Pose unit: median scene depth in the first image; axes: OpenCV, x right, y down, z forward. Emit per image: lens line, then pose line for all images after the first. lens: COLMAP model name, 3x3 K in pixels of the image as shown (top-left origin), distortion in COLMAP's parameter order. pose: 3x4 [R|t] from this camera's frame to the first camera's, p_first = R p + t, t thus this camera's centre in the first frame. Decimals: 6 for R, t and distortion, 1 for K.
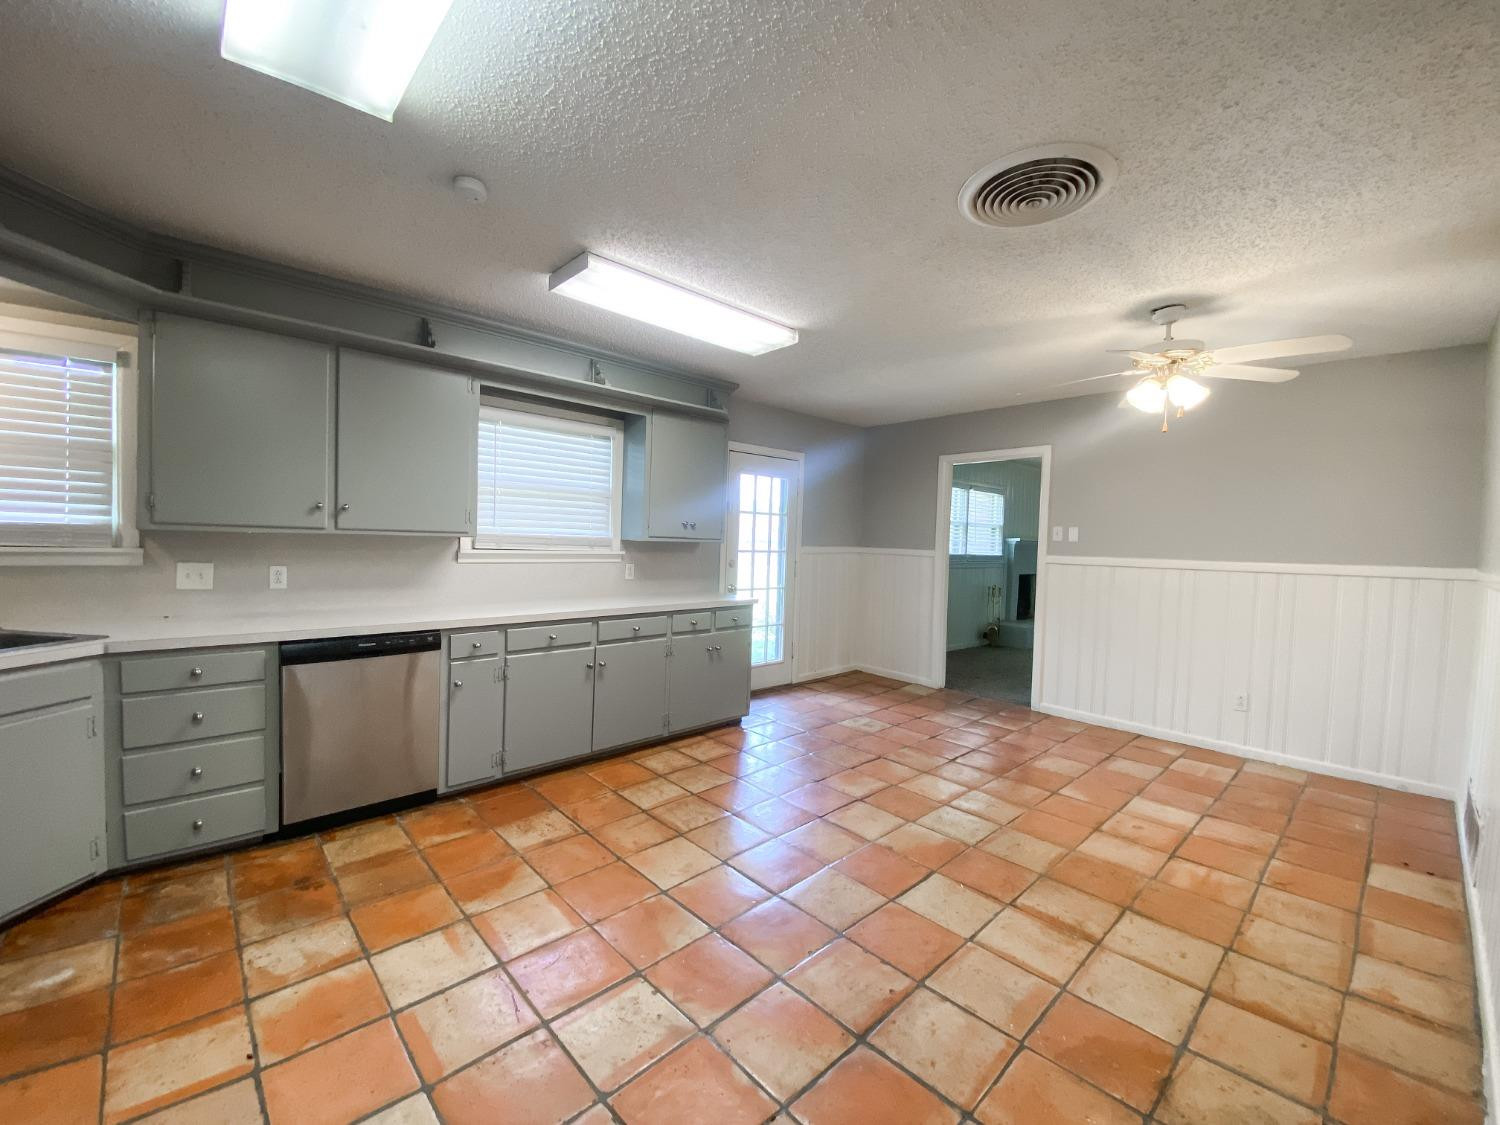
lens RADIAL K [[620.3, 0, 742.6], [0, 620.3, 555.8], [0, 0, 1]] dist [-0.009062, -0.001229]
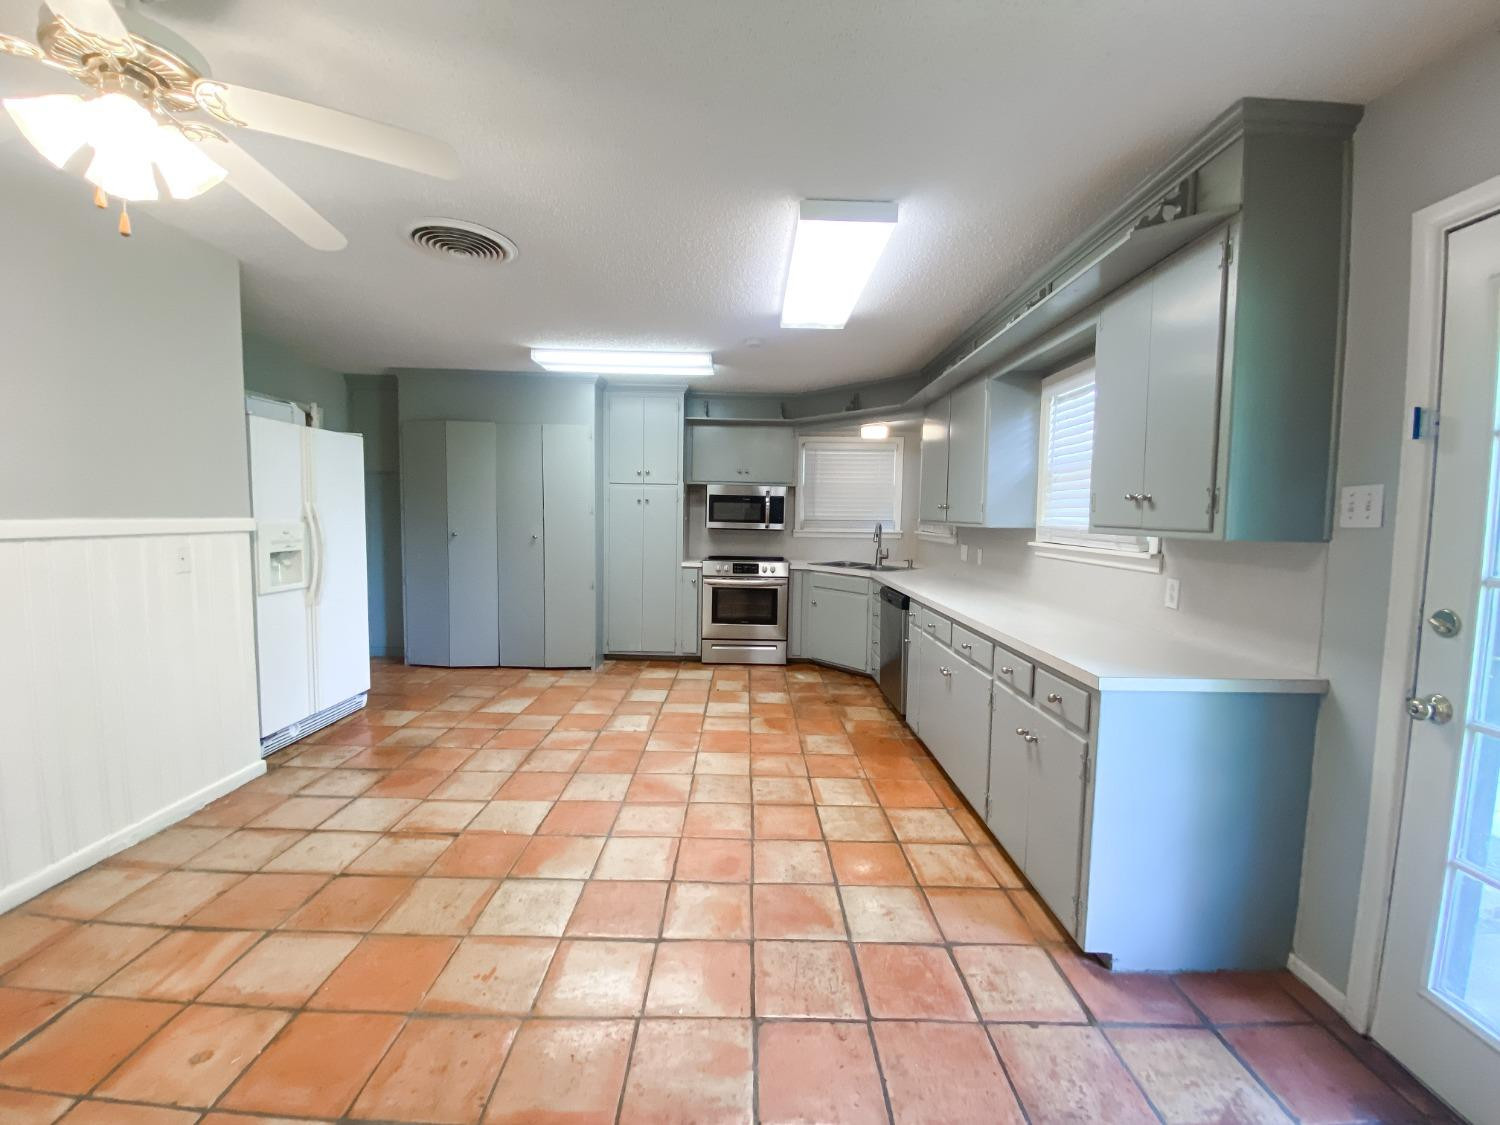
lens RADIAL K [[620.3, 0, 743.0], [0, 620.3, 561.3], [0, 0, 1]] dist [-0.009062, -0.001229]
pose [[-0.679002, 0.013449, -0.734014, 0.889919], [-0.071436, 0.993877, 0.084292, -0.044405], [0.730653, 0.109669, -0.673883, 2.054560]]
